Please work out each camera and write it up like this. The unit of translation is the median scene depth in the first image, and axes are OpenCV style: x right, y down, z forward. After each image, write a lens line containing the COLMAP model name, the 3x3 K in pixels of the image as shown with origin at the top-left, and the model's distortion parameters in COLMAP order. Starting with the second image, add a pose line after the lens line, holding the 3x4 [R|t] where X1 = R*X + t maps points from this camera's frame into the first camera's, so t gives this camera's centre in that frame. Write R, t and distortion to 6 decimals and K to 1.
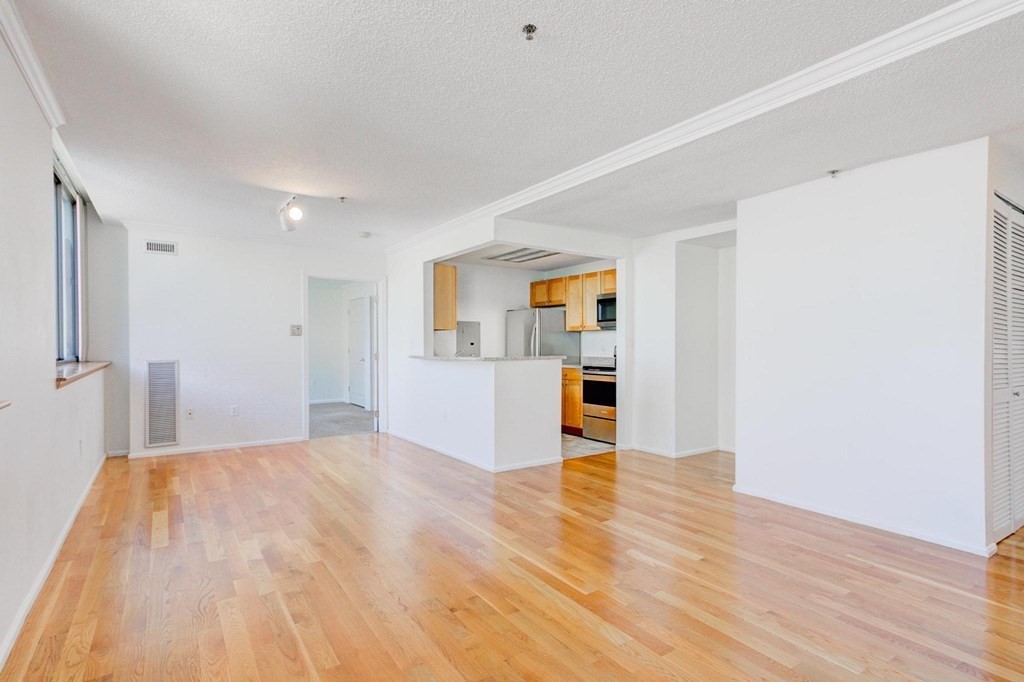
lens RADIAL K [[501.4, 0, 511.0], [0, 501.4, 344.4], [0, 0, 1]] dist [0.014683, 0.000276]
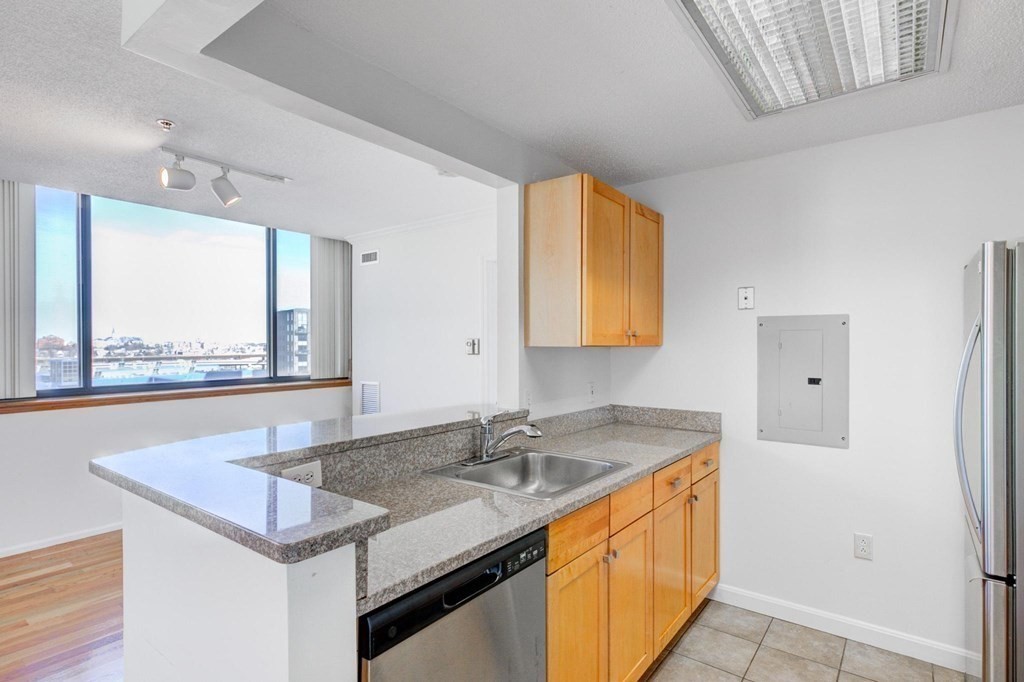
lens RADIAL K [[513.8, 0, 516.1], [0, 513.8, 348.0], [0, 0, 1]] dist [-0.001150, 0.003428]
pose [[0.322583, 0.004112, -0.946532, 0.189430], [0.003206, 0.999980, 0.005437, -0.026577], [0.946536, -0.004789, 0.322563, 0.710860]]
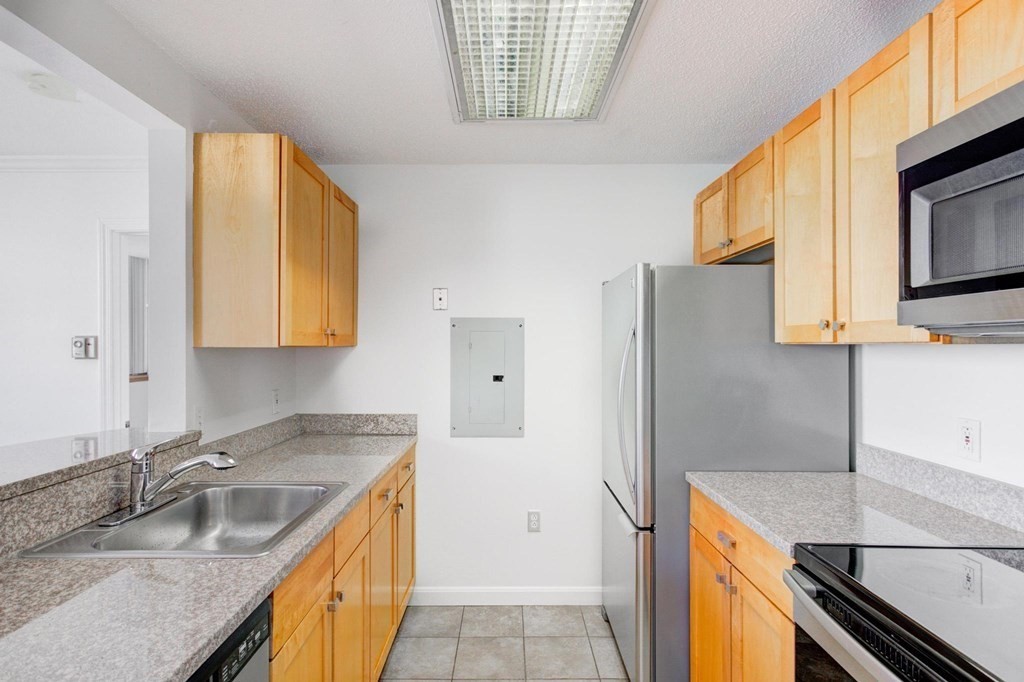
lens RADIAL K [[513.8, 0, 505.6], [0, 513.8, 344.9], [0, 0, 1]] dist [-0.001150, 0.003428]
pose [[0.821483, -0.002306, -0.570228, 0.146134], [0.003299, 0.999994, 0.000709, -0.026492], [0.570223, -0.002463, 0.821486, 0.704930]]
